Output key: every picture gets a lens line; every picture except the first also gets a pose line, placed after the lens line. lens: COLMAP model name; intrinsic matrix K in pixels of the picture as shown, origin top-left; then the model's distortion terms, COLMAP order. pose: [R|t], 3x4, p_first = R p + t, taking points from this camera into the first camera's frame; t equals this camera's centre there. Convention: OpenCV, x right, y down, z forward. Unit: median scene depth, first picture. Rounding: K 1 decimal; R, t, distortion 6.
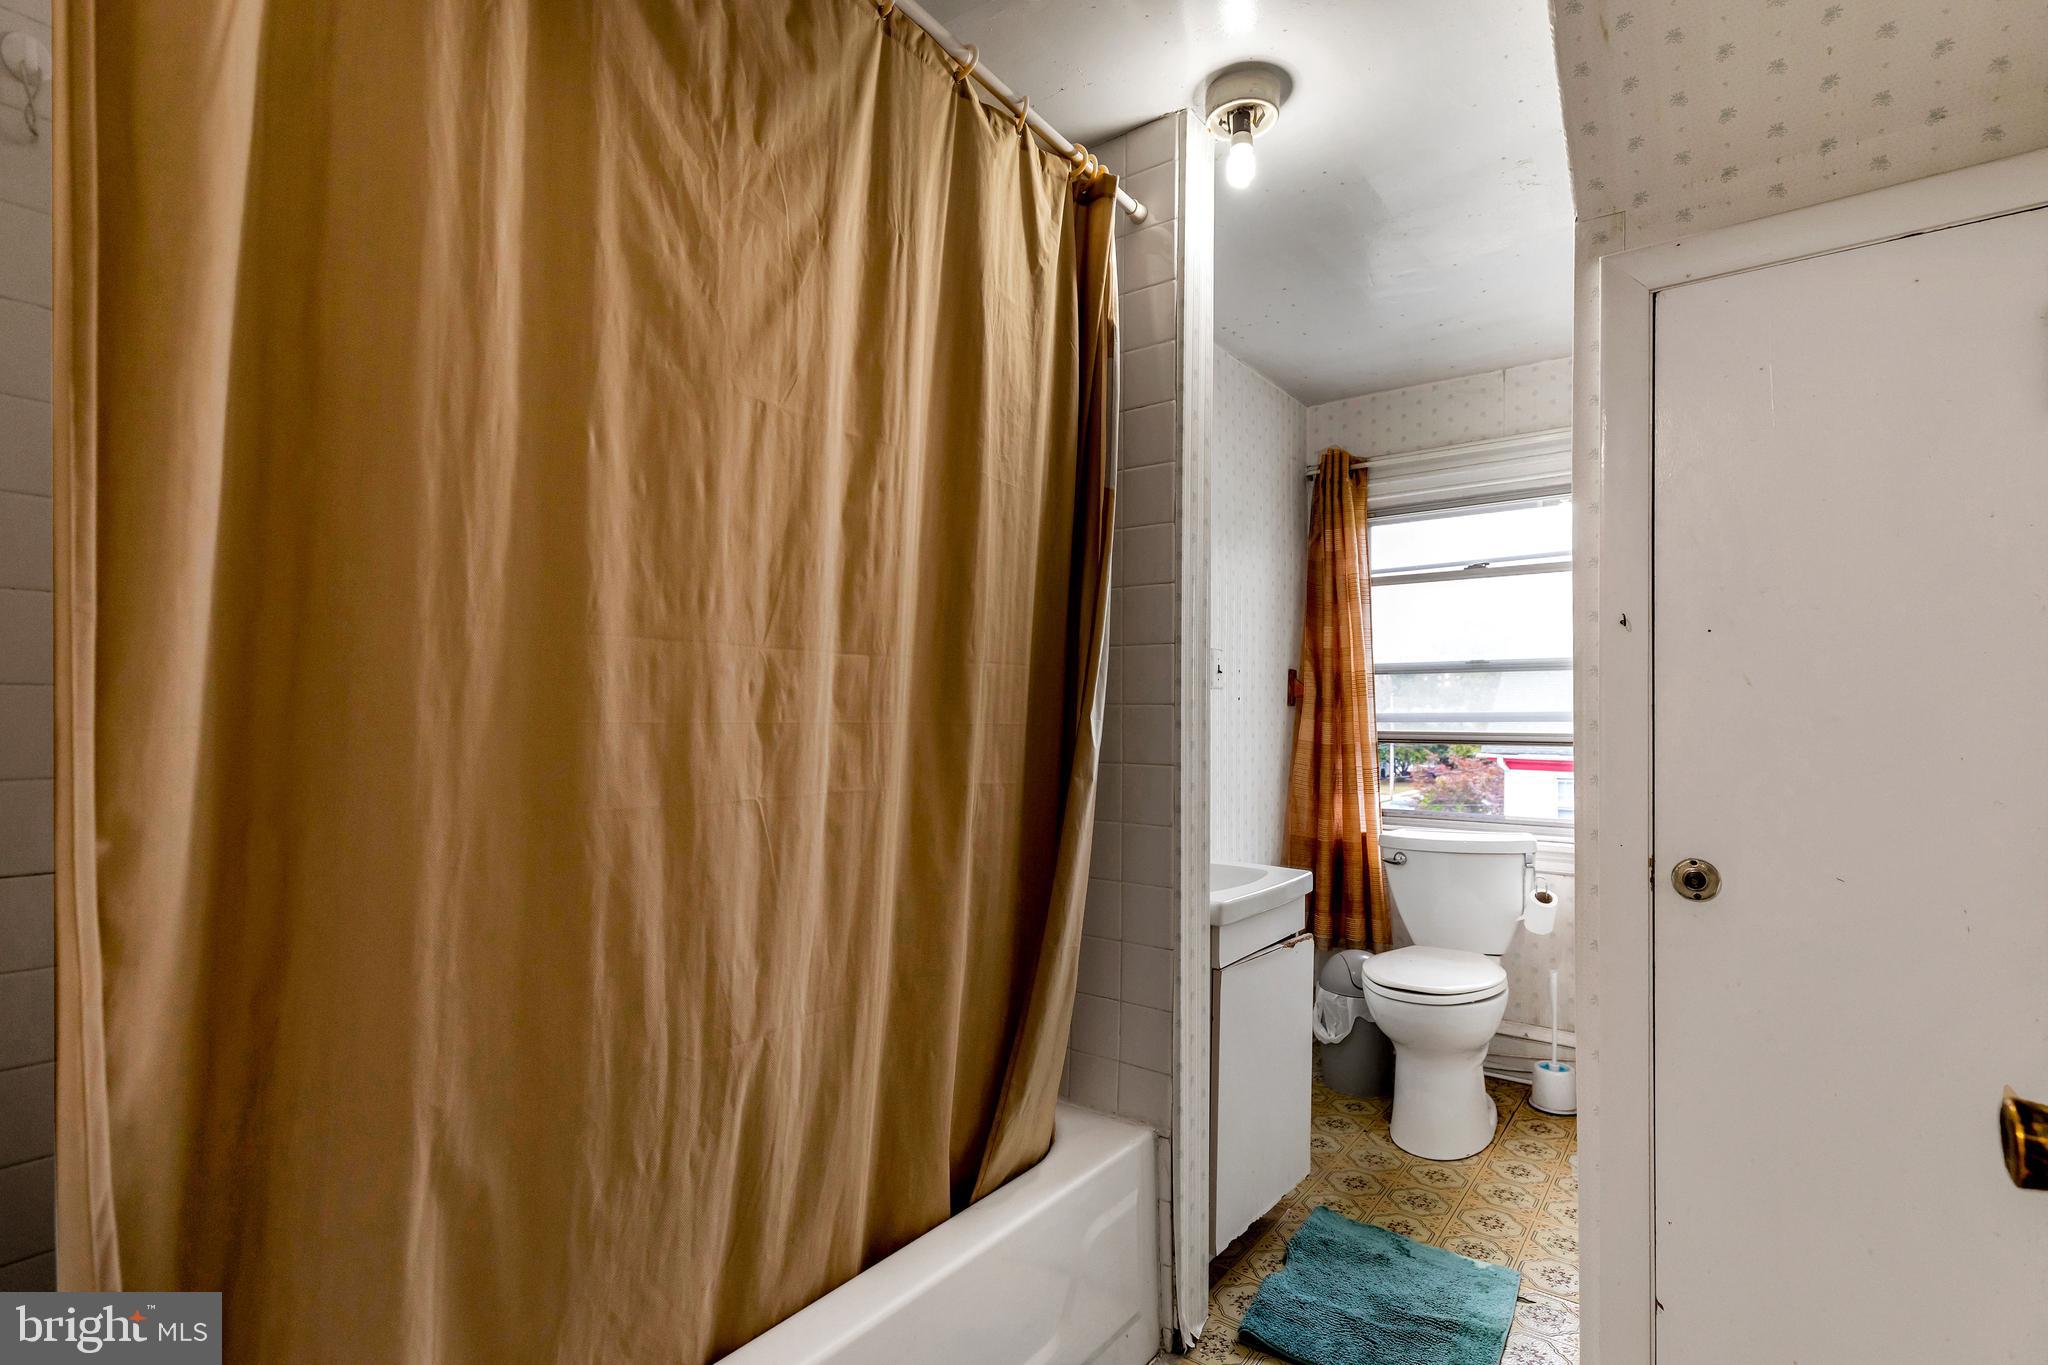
lens RADIAL K [[950.1, 0, 1021.0], [0, 950.1, 693.1], [0, 0, 1]] dist [0.002572, -0.000494]
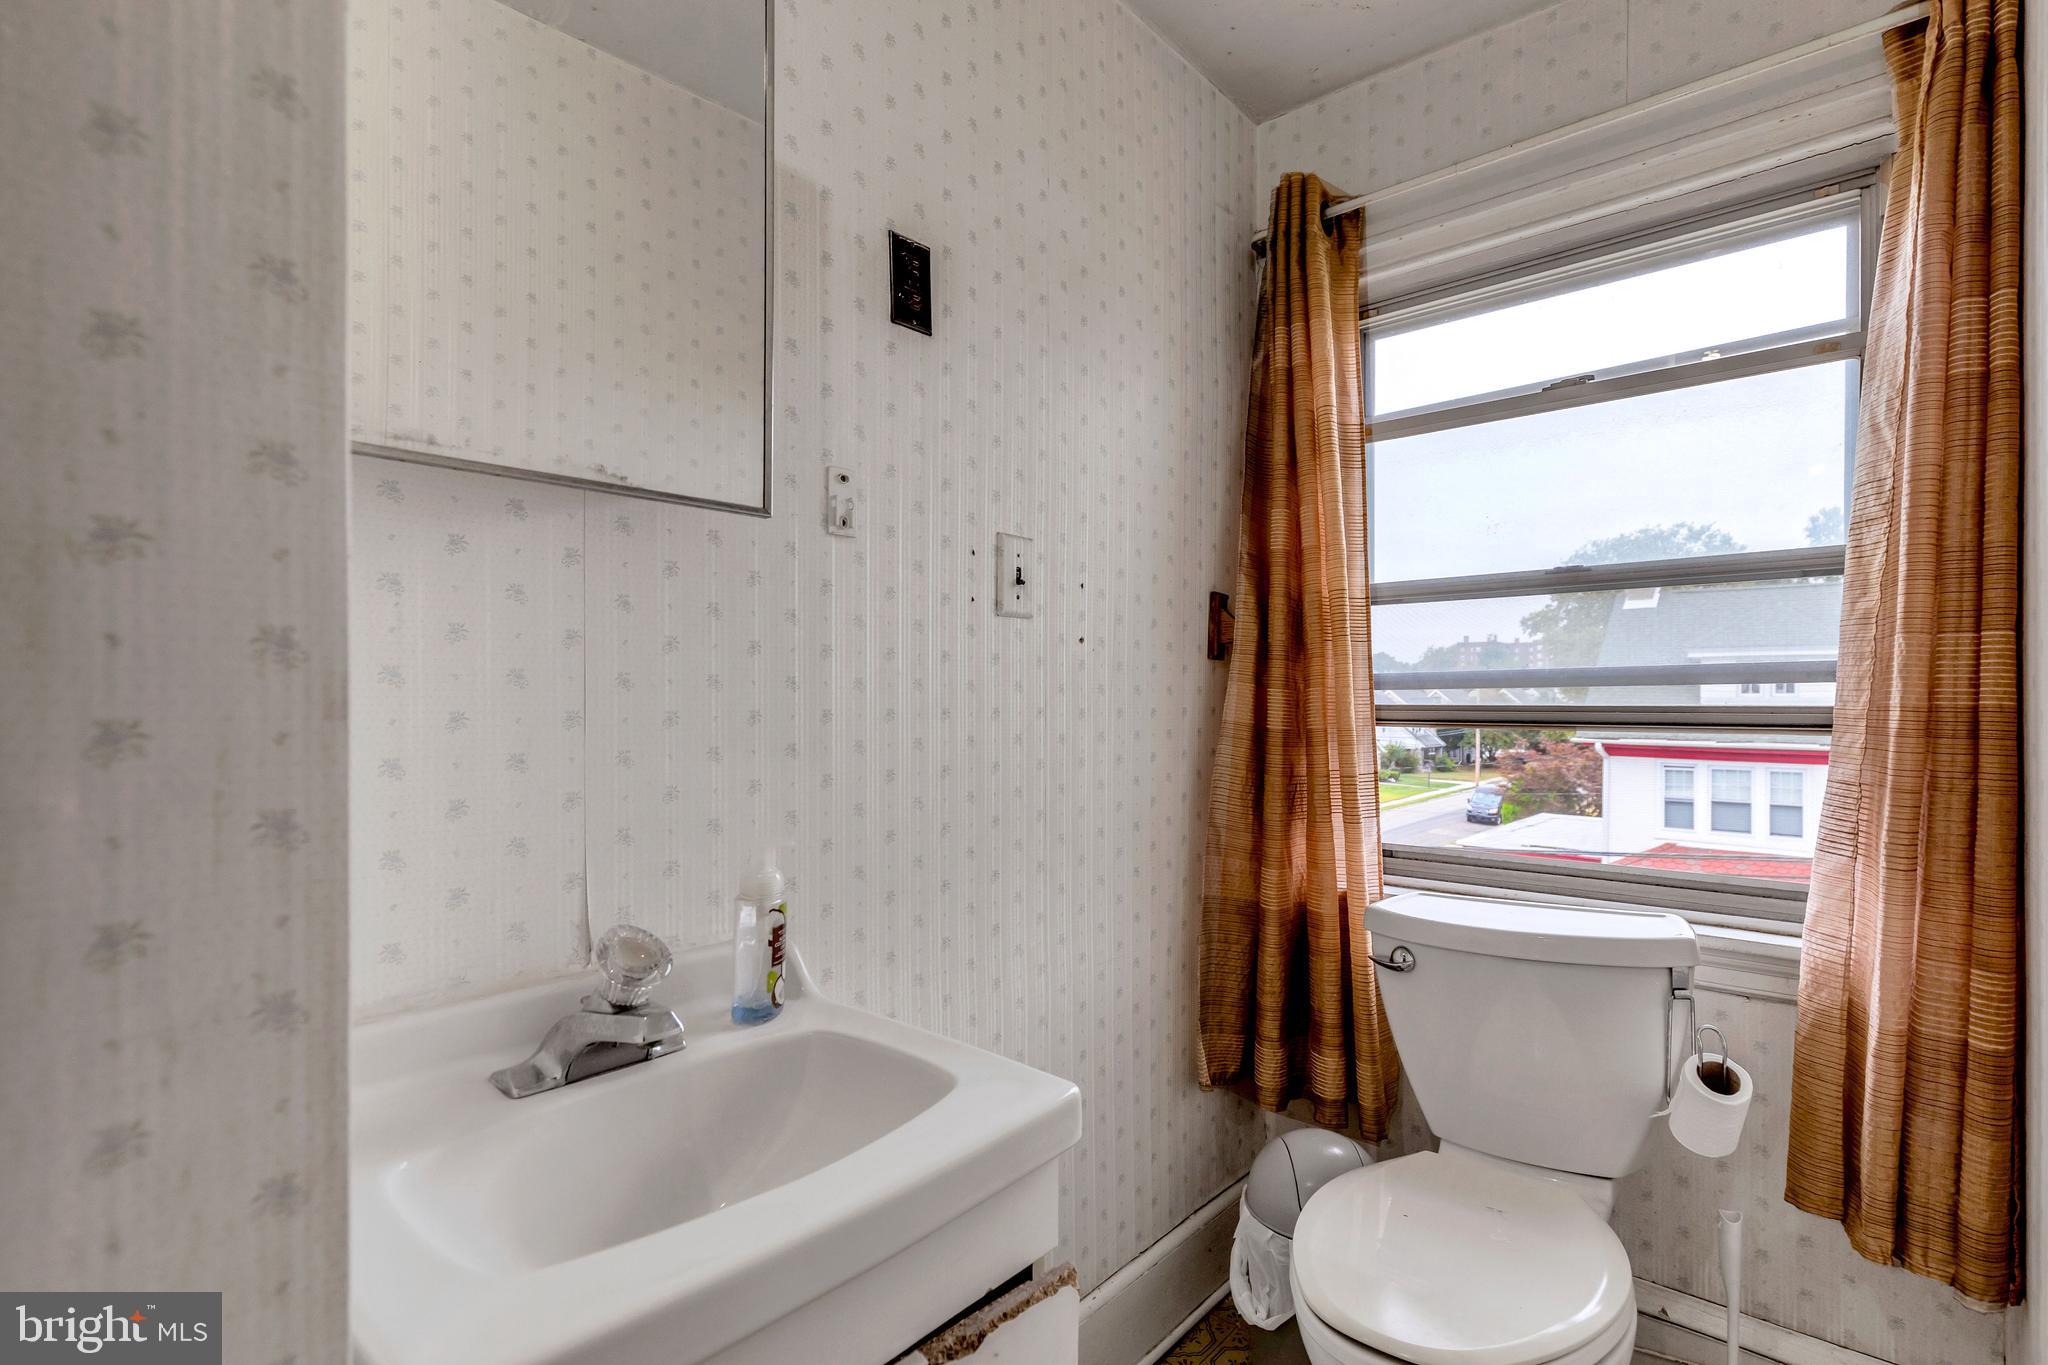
lens RADIAL K [[950.1, 0, 1027.3], [0, 950.1, 695.9], [0, 0, 1]] dist [0.002572, -0.000494]
pose [[0.997316, -0.001437, -0.073204, 0.219767], [0.002945, 0.999786, 0.020497, 0.023424], [0.073159, -0.020657, 0.997106, 0.452189]]
